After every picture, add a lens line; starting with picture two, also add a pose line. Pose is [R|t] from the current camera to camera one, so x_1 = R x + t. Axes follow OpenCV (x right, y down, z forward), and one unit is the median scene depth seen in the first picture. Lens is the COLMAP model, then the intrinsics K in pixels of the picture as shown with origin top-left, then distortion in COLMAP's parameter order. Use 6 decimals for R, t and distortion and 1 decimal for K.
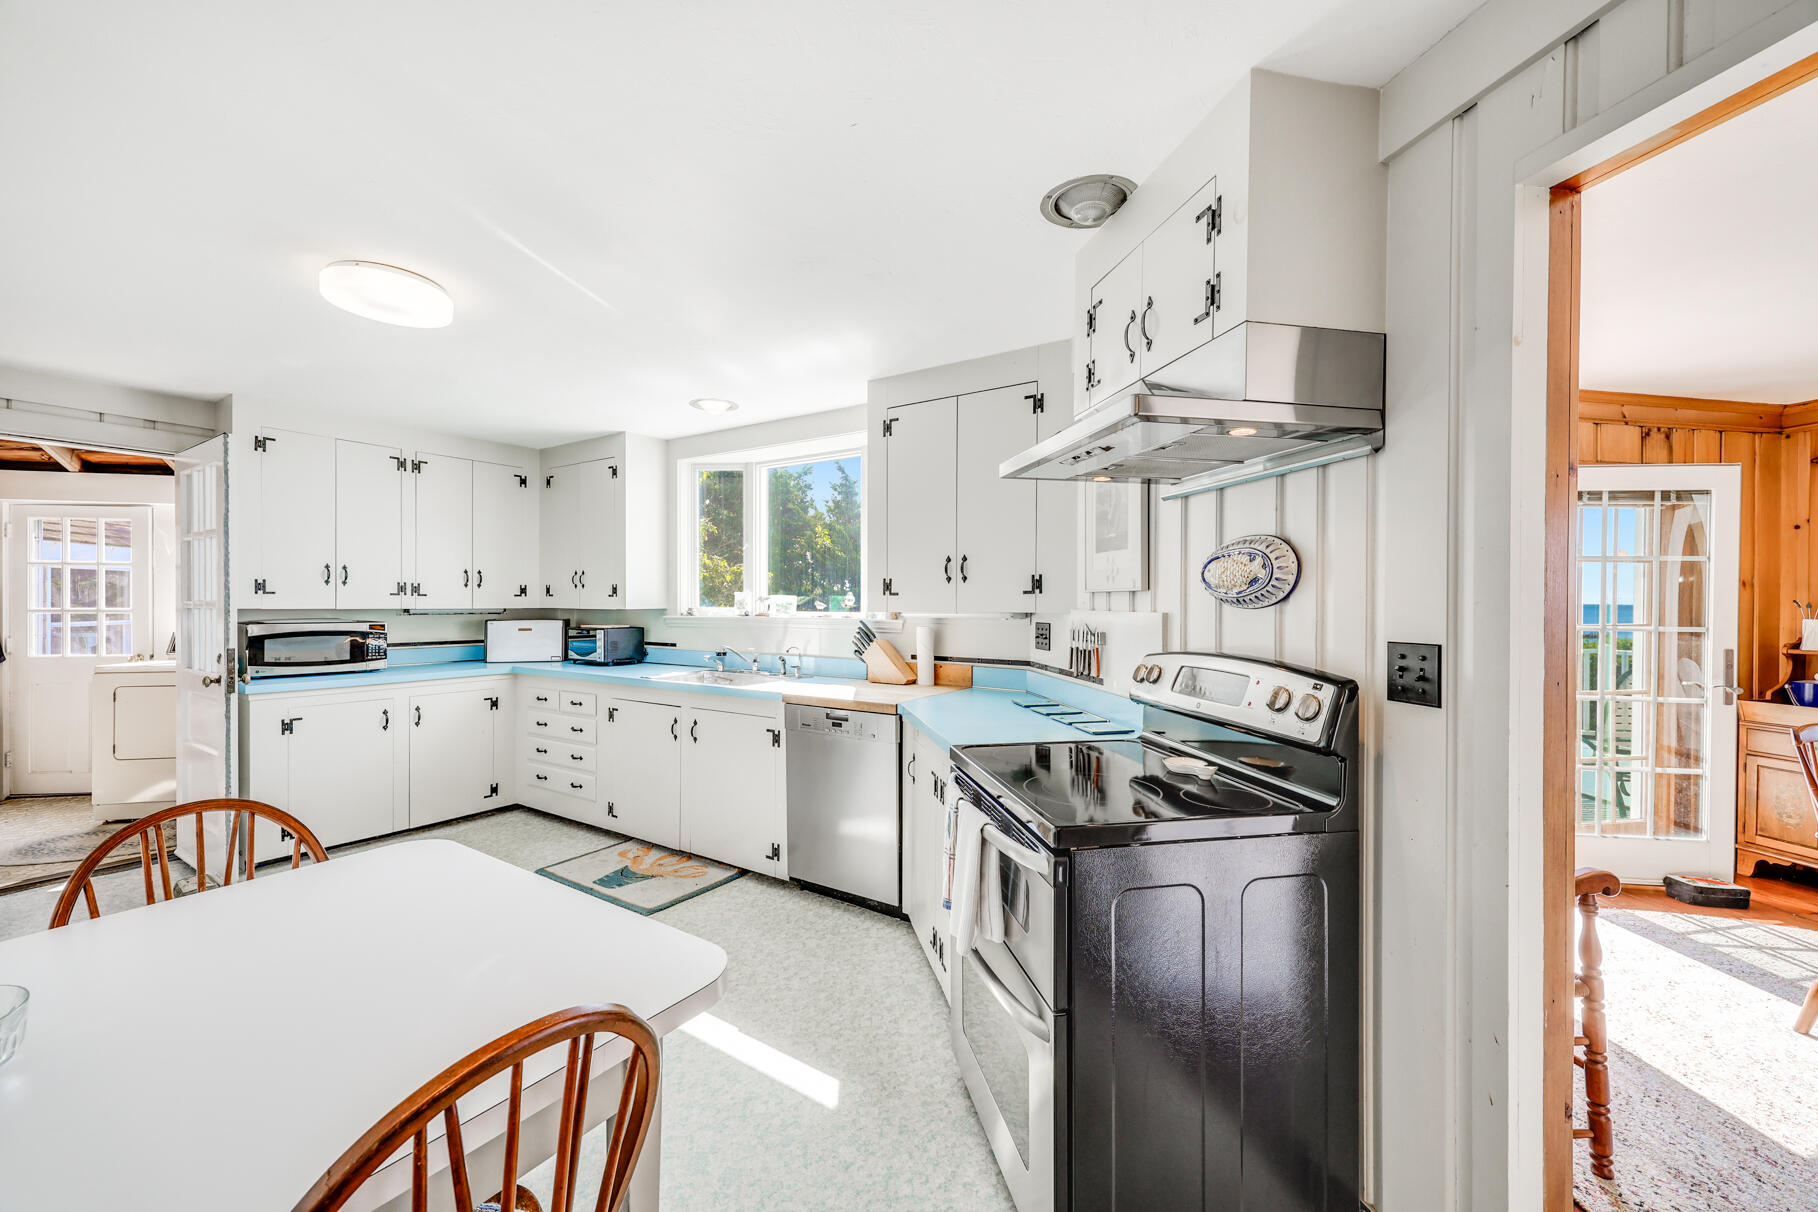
lens RADIAL K [[728.3, 0, 901.2], [0, 728.3, 605.8], [0, 0, 1]] dist [-0.000610, 0.000331]
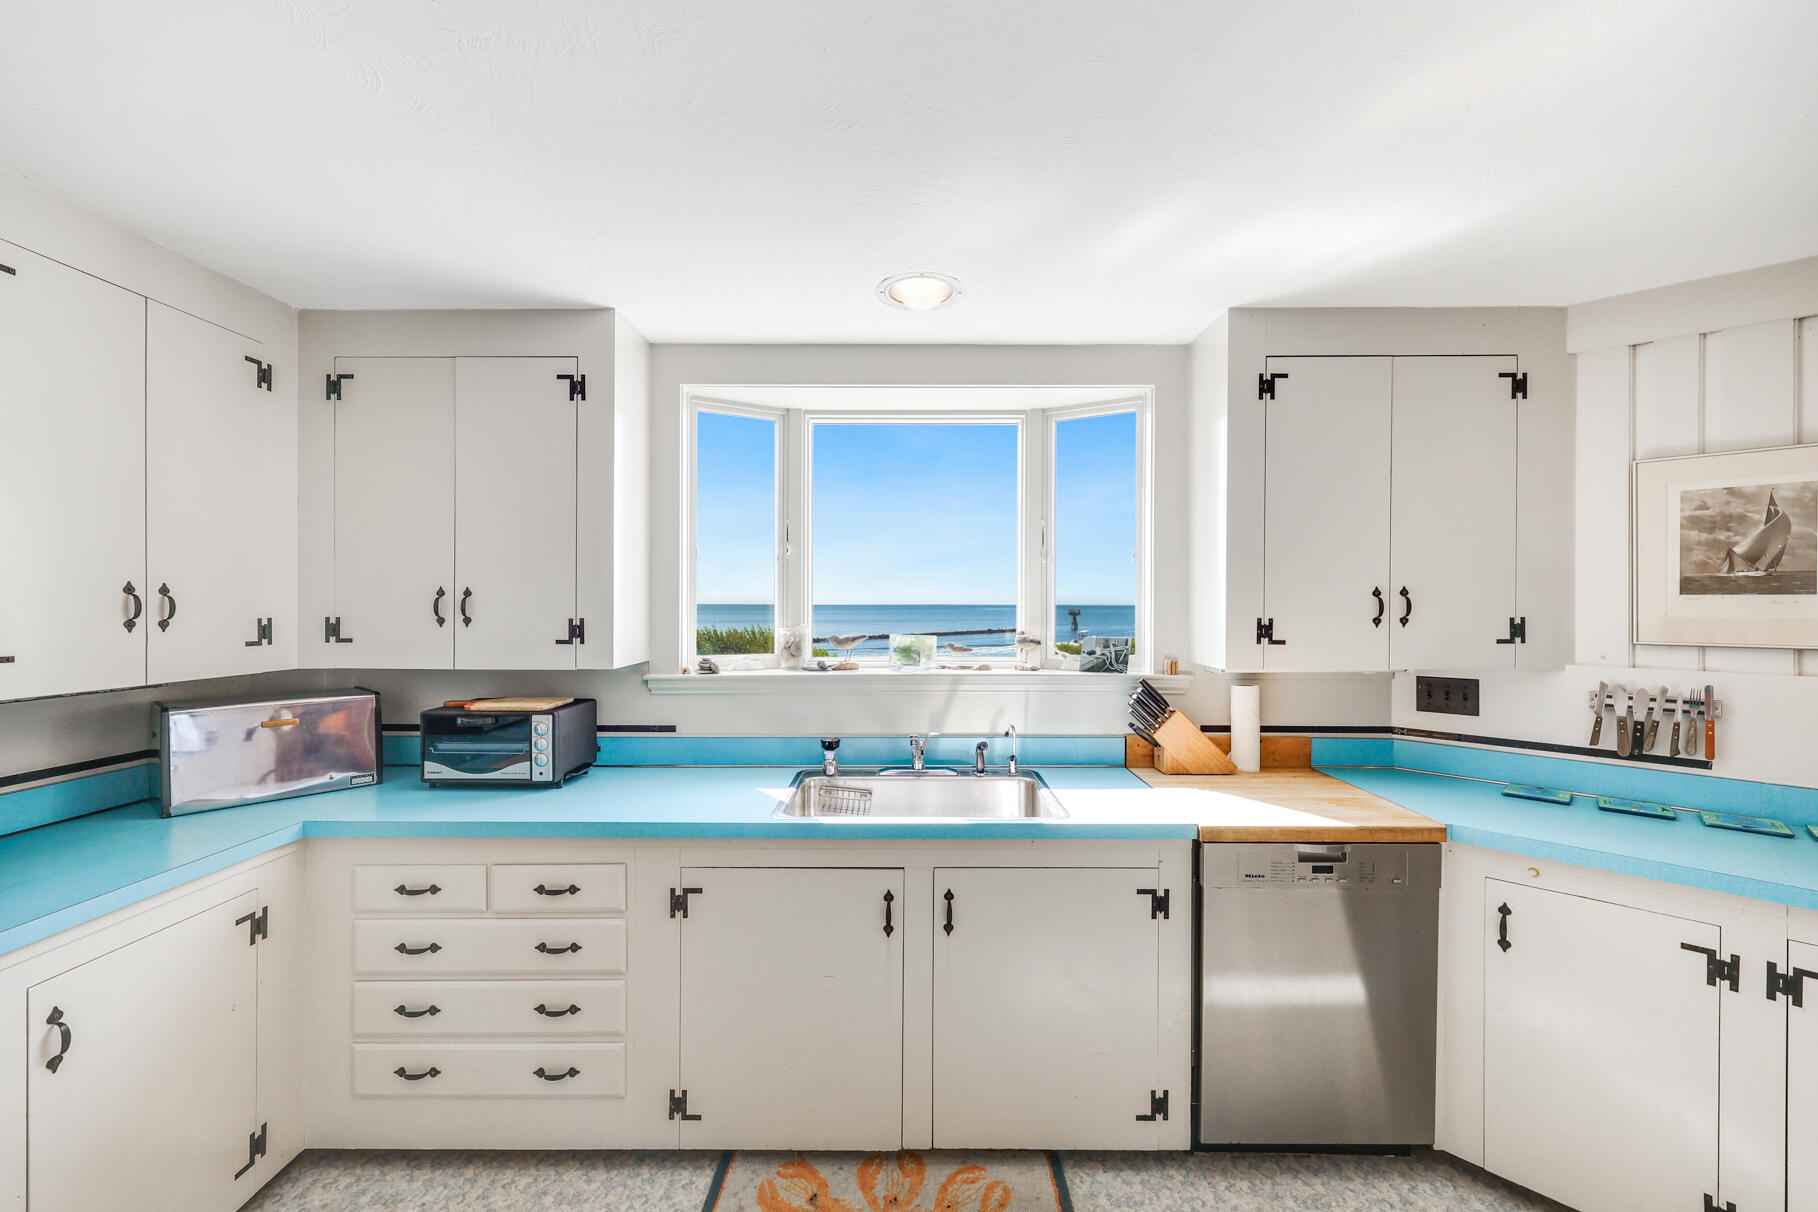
lens RADIAL K [[728.3, 0, 901.2], [0, 728.3, 605.8], [0, 0, 1]] dist [-0.000610, 0.000331]
pose [[0.832489, -0.003548, 0.554031, -0.503573], [0.004198, 0.999991, 0.000097, -0.038675], [-0.554026, 0.002245, 0.832496, 0.495434]]
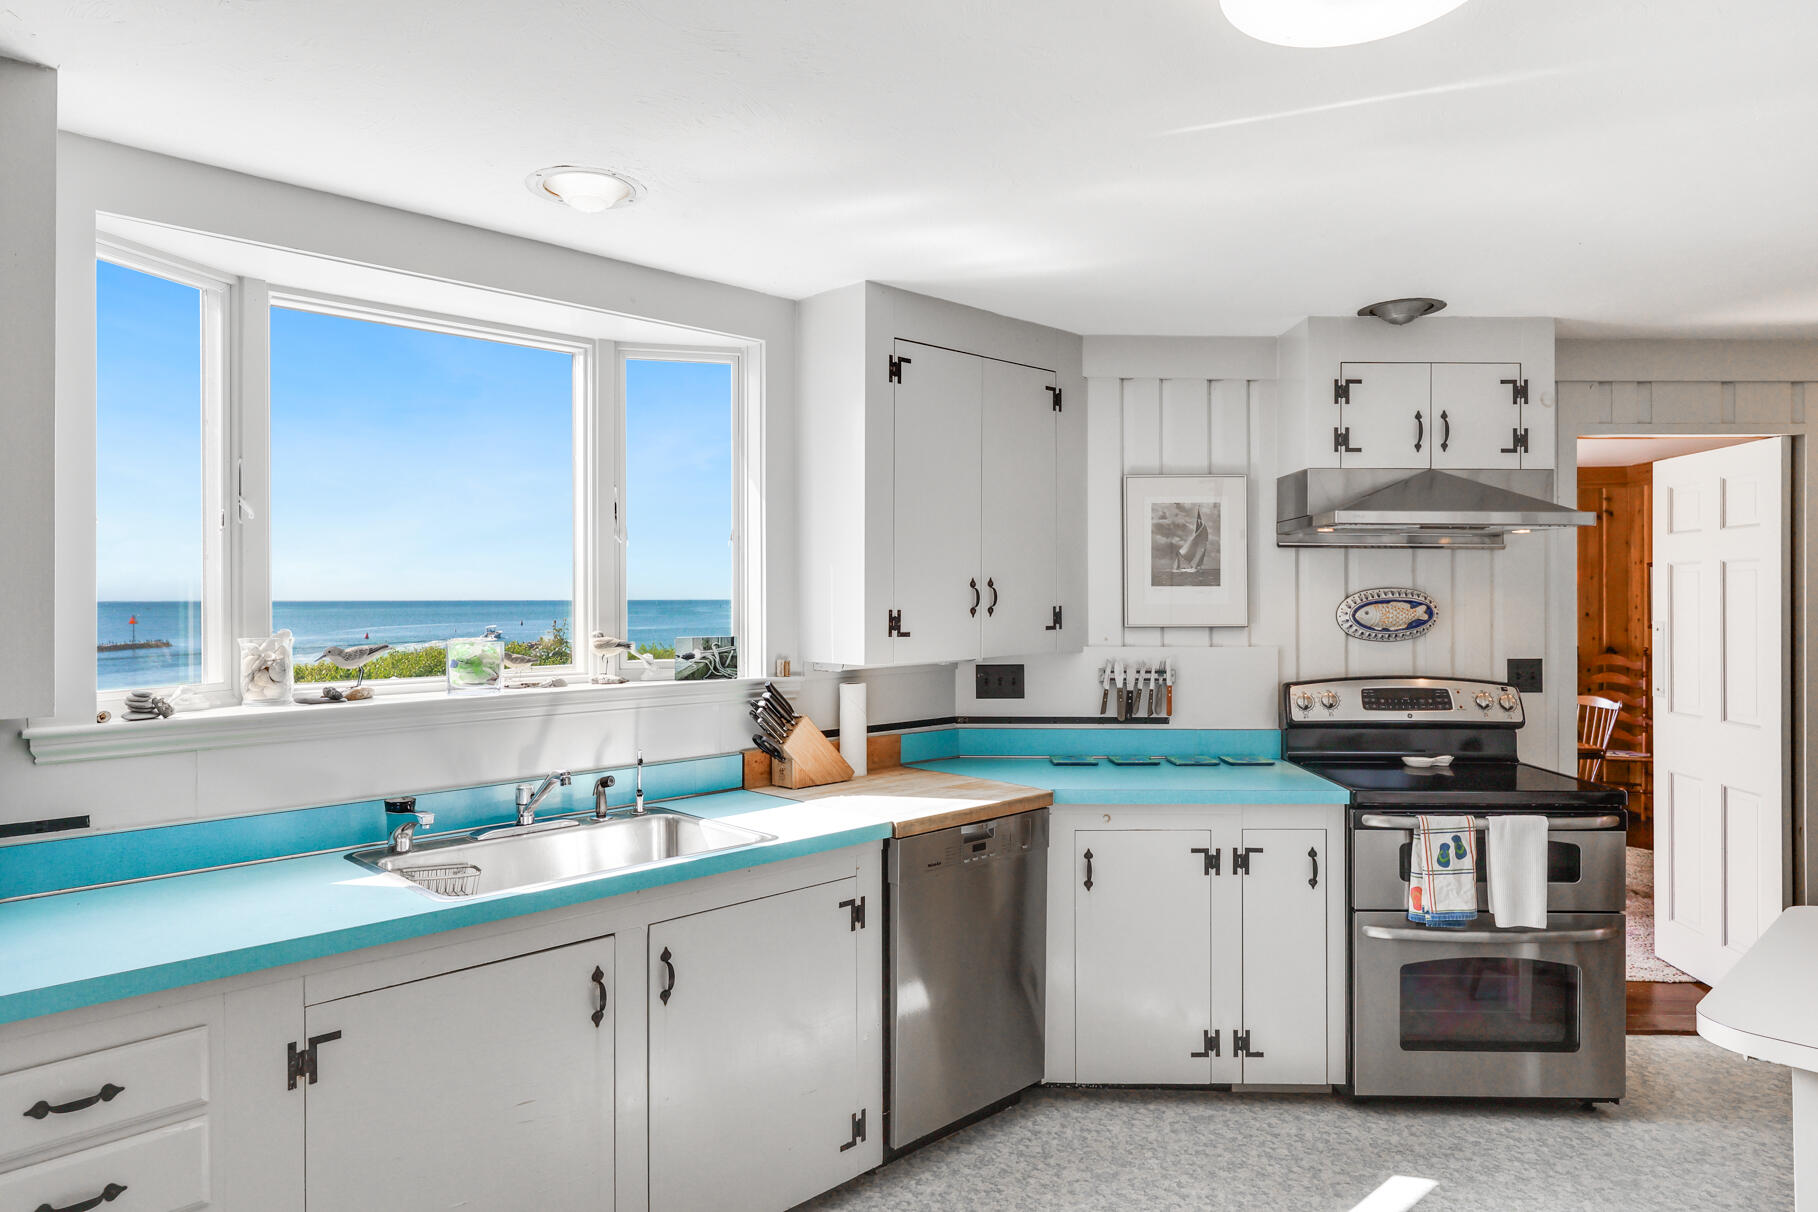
lens RADIAL K [[1141.5, 0, 905.7], [0, 1141.5, 600.8], [0, 0, 1]] dist [-0.001326, 0.000007]
pose [[0.198537, -0.007949, 0.980061, -0.757885], [0.009641, 0.999935, 0.006158, -0.039541], [-0.980046, 0.008226, 0.198601, 0.617406]]
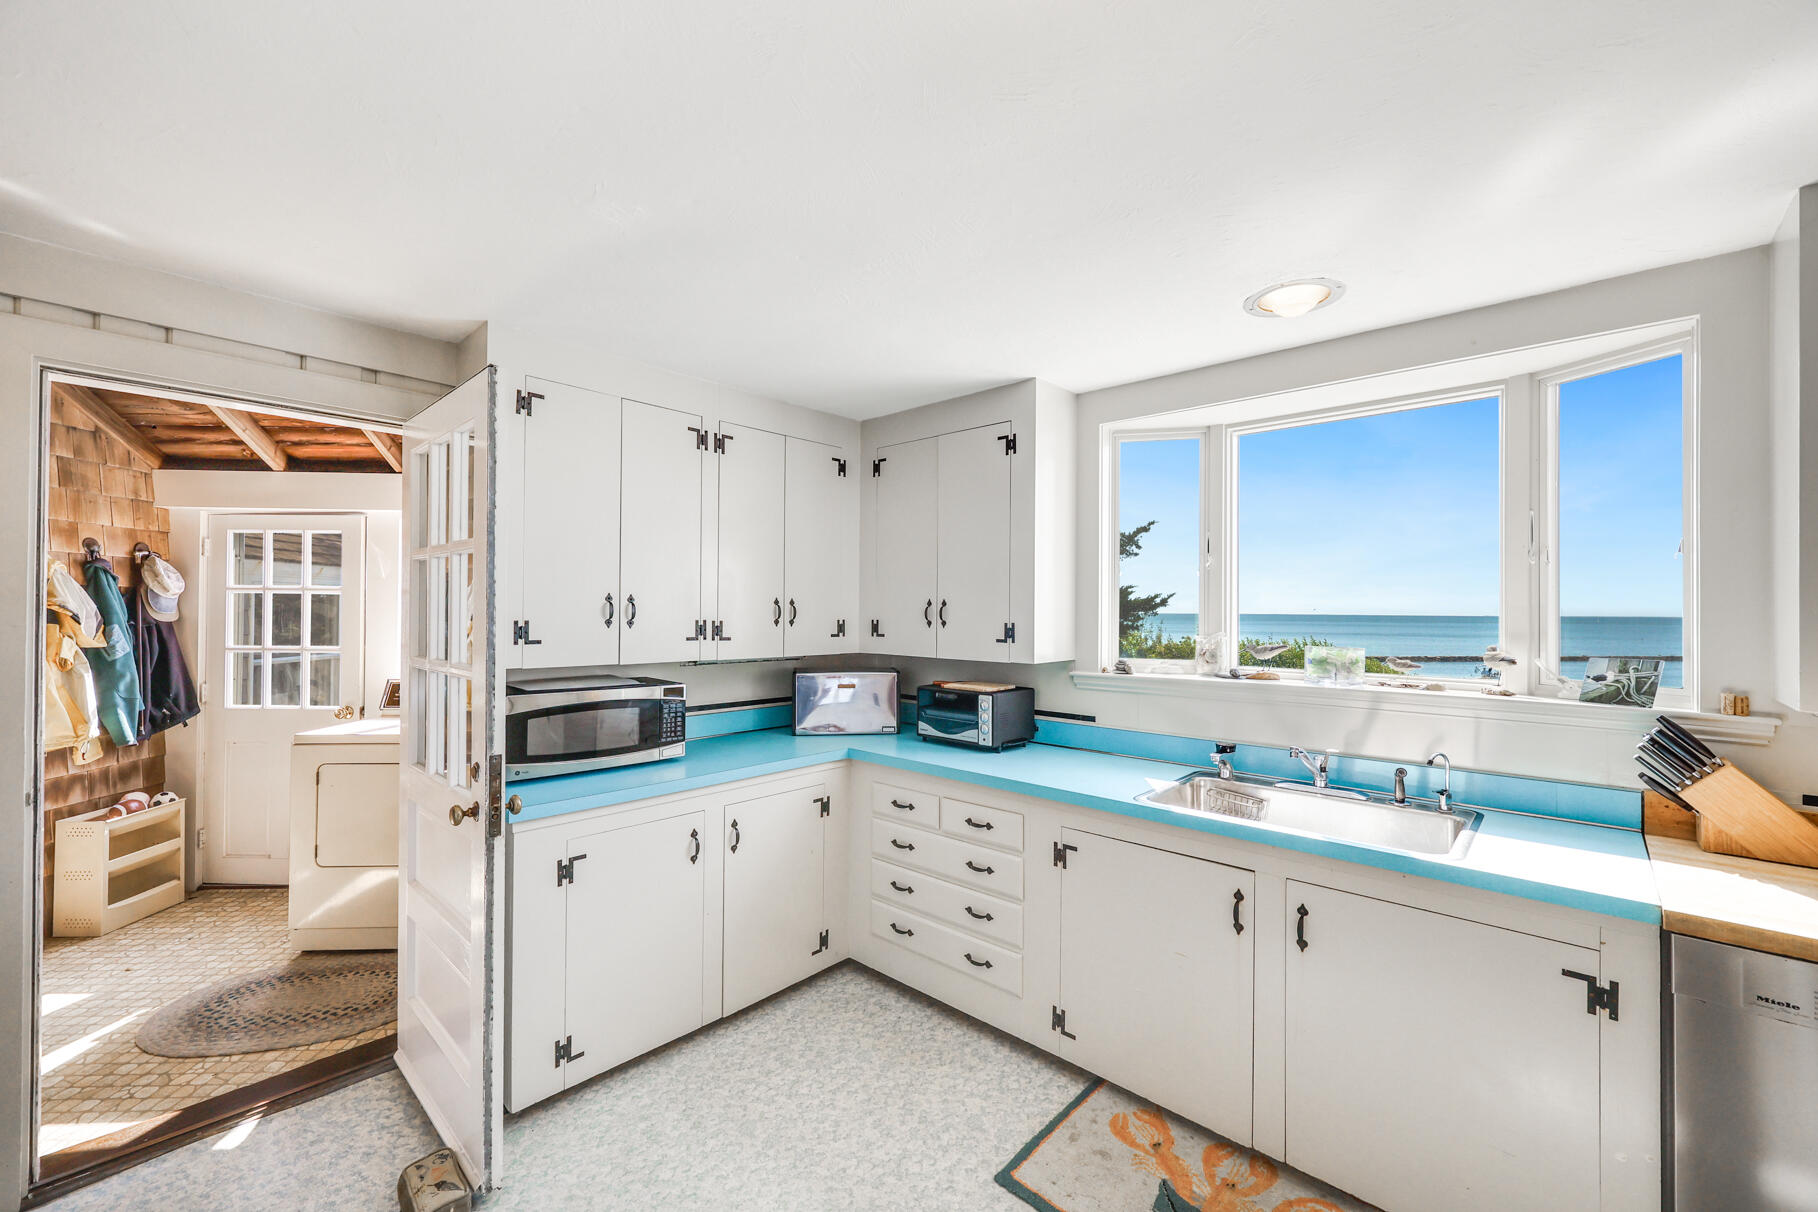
lens RADIAL K [[728.3, 0, 901.2], [0, 728.3, 605.8], [0, 0, 1]] dist [-0.000610, 0.000331]
pose [[0.987894, 0.002302, -0.155116, -0.405574], [-0.004463, 0.999898, -0.013589, -0.036833], [0.155069, 0.014117, 0.987803, 0.381859]]
